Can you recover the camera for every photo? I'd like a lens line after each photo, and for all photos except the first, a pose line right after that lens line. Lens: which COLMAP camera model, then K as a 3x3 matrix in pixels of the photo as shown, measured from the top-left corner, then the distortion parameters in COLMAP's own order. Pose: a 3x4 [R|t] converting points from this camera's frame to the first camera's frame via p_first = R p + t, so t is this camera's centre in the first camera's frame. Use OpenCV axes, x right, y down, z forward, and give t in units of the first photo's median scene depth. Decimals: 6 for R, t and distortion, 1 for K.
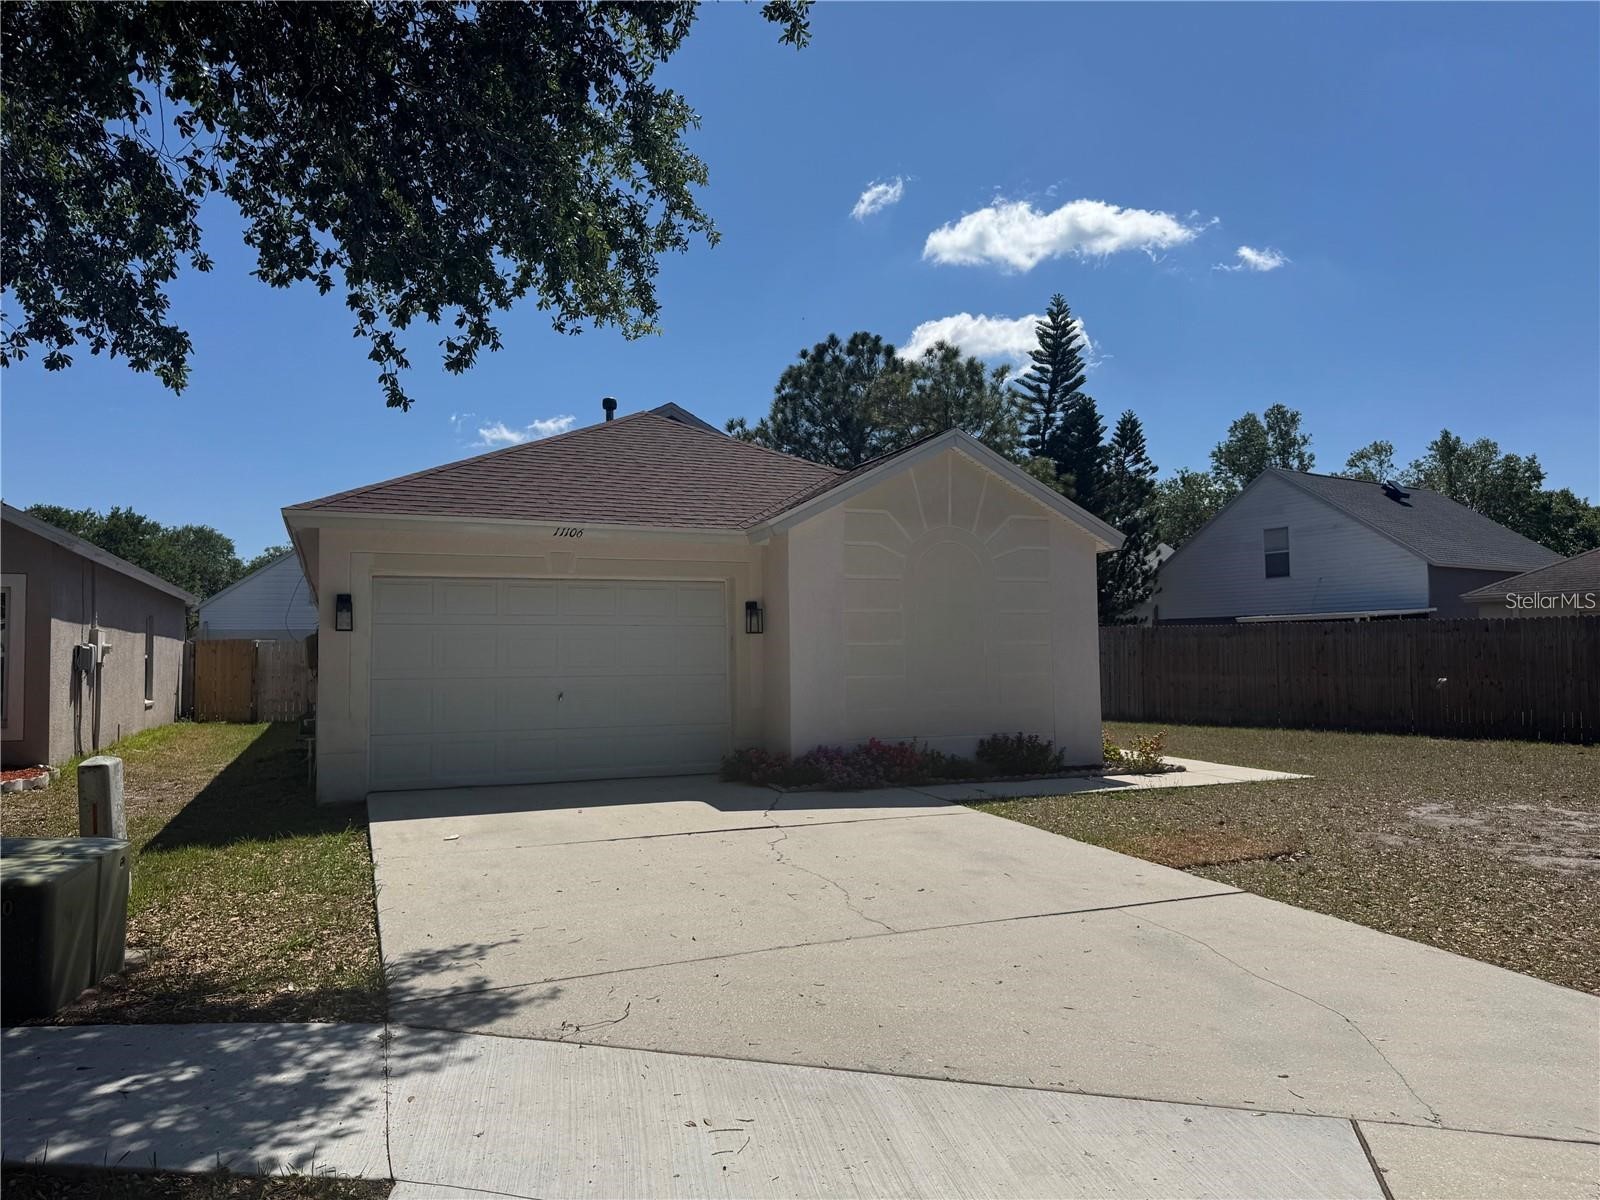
lens RADIAL K [[1103.2, 0, 800.0], [0, 1103.2, 600.0], [0, 0, 1]] dist [0.076235, -0.107364]
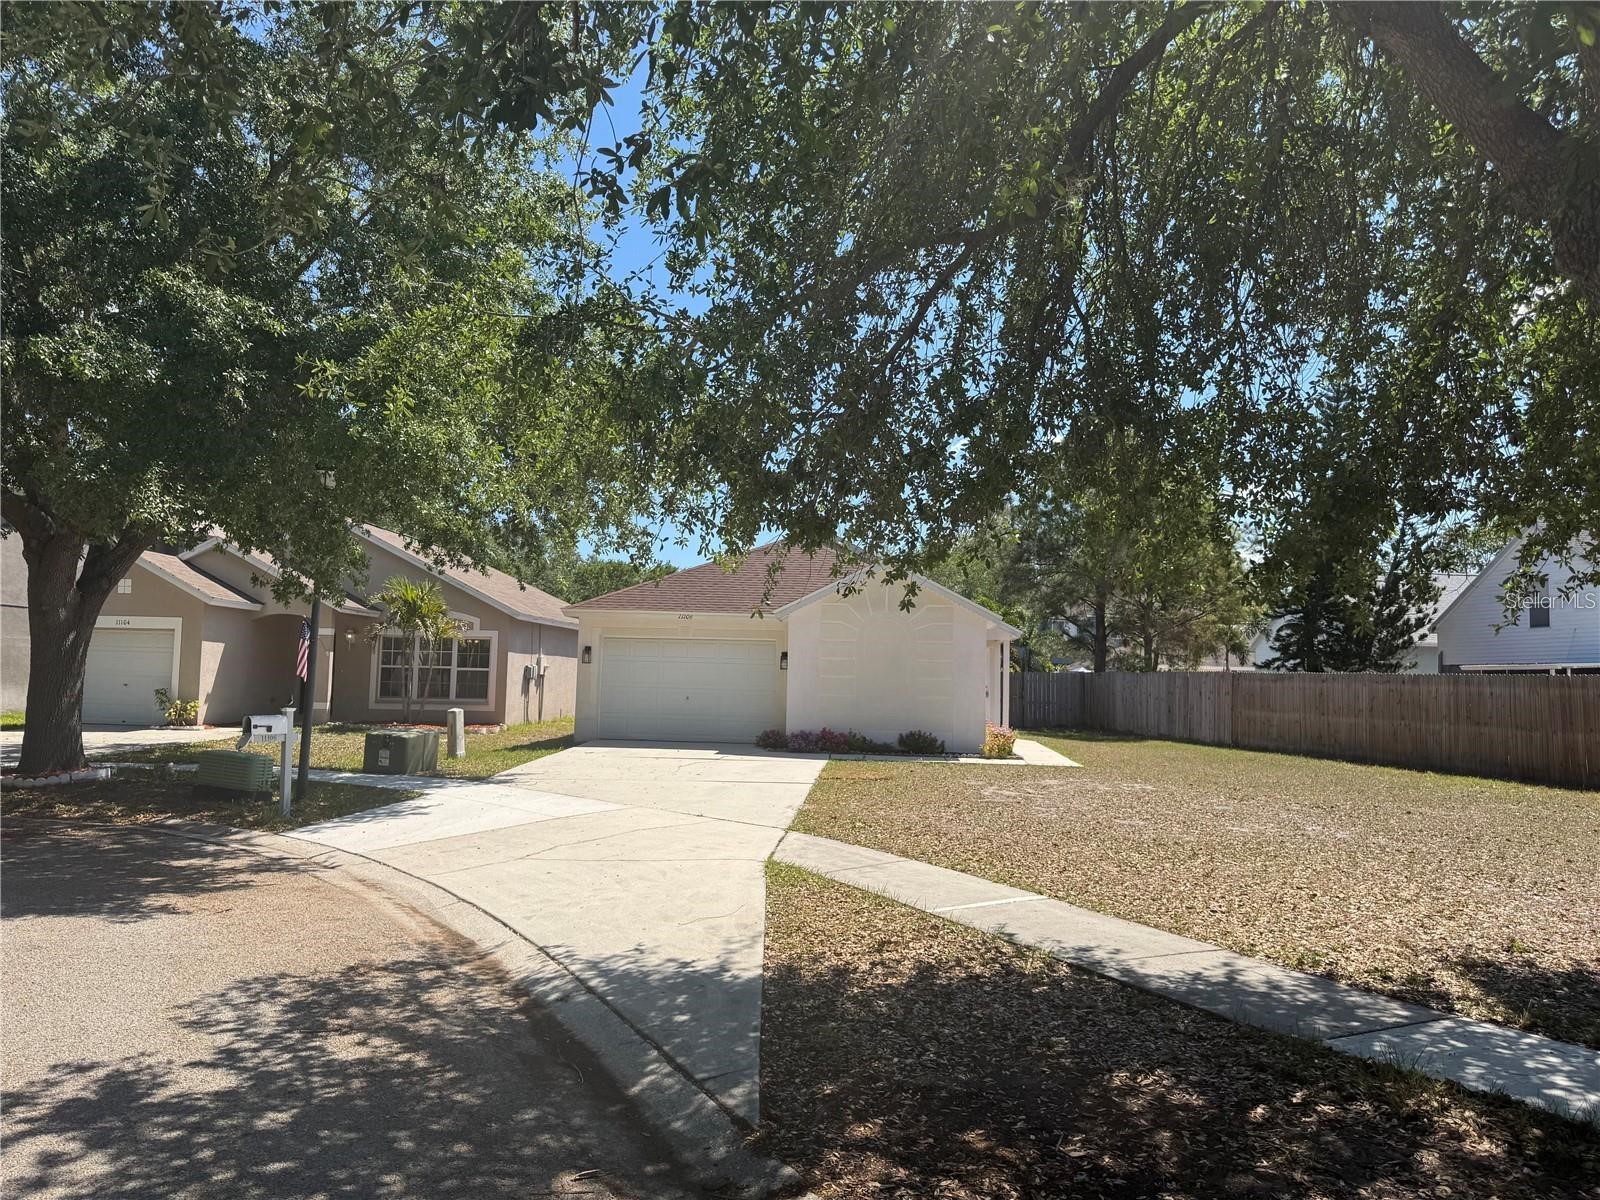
lens RADIAL K [[1103.2, 0, 800.0], [0, 1103.2, 600.0], [0, 0, 1]] dist [0.076235, -0.107364]
pose [[0.891703, -0.000364, -0.452620, 0.955211], [-0.010134, 0.999733, -0.020769, -0.057417], [0.452507, 0.023107, 0.891462, -0.747934]]
